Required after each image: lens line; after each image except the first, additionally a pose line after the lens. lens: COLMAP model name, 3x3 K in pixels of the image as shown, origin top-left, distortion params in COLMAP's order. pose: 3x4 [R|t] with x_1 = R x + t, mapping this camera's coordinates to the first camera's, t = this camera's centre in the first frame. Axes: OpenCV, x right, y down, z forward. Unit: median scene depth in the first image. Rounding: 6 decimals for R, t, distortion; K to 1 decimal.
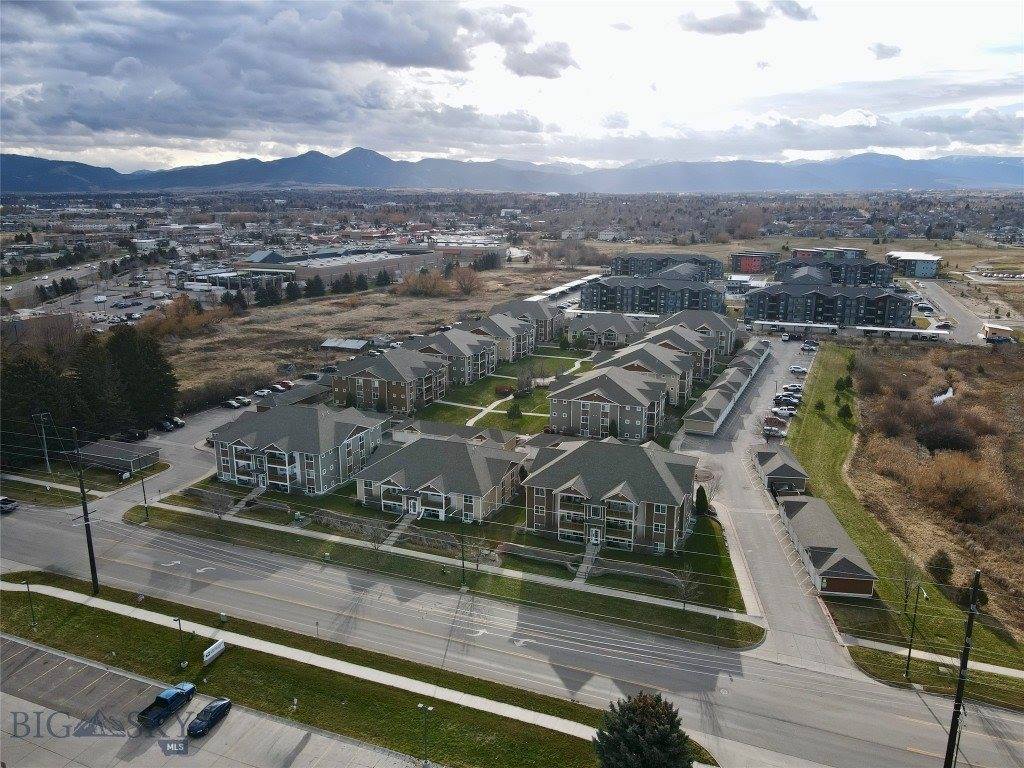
lens RADIAL K [[751.1, 0, 512.0], [0, 751.1, 393.3], [0, 0, 1]] dist [0.003343, 0.024297]
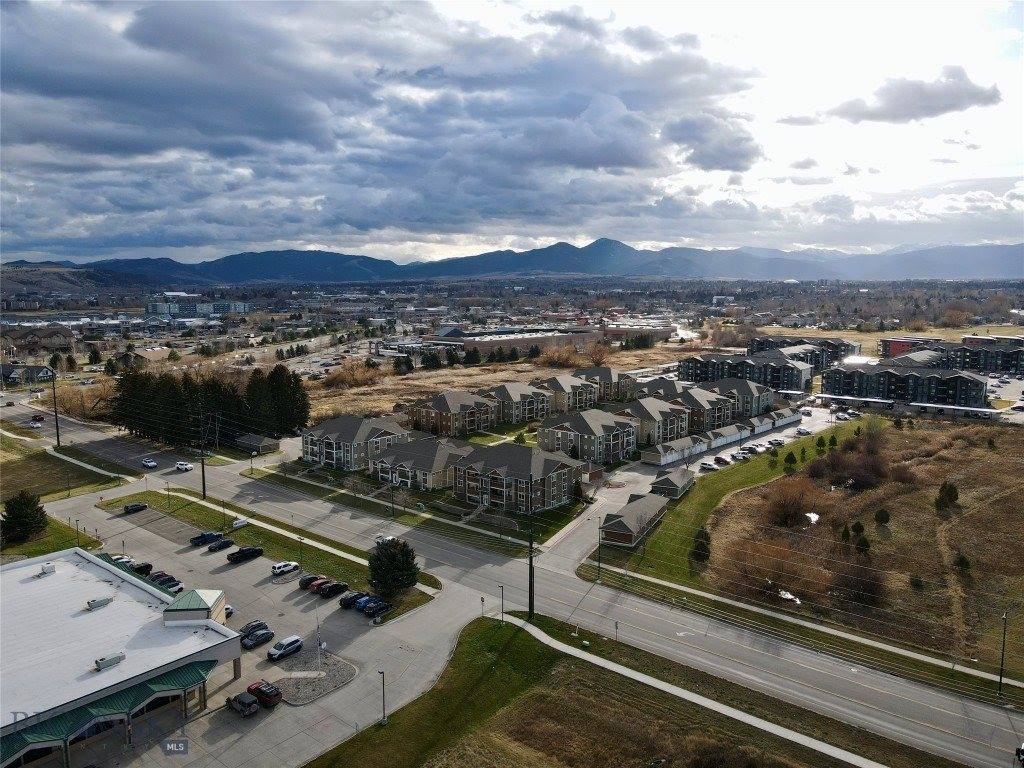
lens RADIAL K [[751.1, 0, 514.4], [0, 751.1, 450.7], [0, 0, 1]] dist [0.003343, 0.024297]
pose [[0.948871, 0.068720, -0.308092, 0.178959], [-0.080578, 0.996411, -0.025917, 0.035781], [0.305206, 0.049418, 0.951003, -0.123659]]
